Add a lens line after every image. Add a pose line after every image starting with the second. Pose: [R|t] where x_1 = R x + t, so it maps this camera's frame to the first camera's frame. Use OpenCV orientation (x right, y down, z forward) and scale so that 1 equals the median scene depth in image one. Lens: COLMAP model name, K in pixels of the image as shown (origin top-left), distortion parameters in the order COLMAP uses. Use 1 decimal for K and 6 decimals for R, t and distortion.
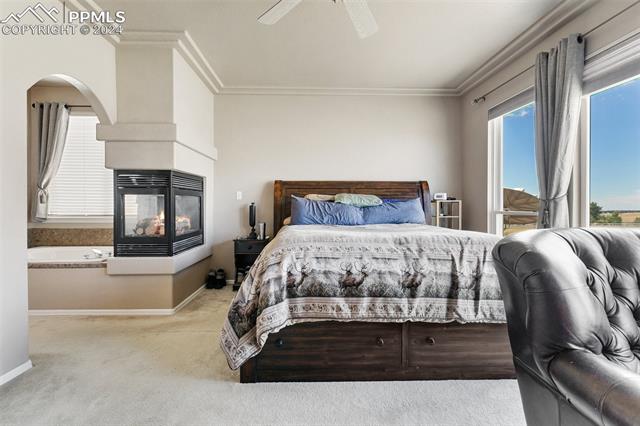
lens RADIAL K [[303.1, 0, 317.3], [0, 303.1, 205.4], [0, 0, 1]] dist [0.000884, 0.000415]
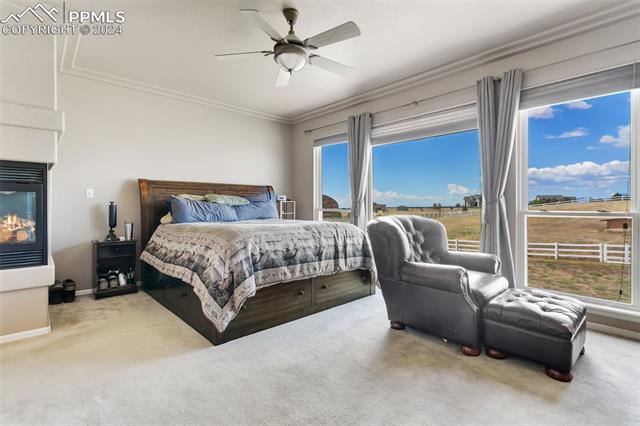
lens RADIAL K [[303.1, 0, 317.3], [0, 303.1, 205.4], [0, 0, 1]] dist [0.000884, 0.000415]
pose [[0.751849, 0.000232, 0.659336, -0.757786], [-0.001369, 0.999998, 0.001209, -0.000133], [-0.659334, -0.001812, 0.751848, -0.221219]]
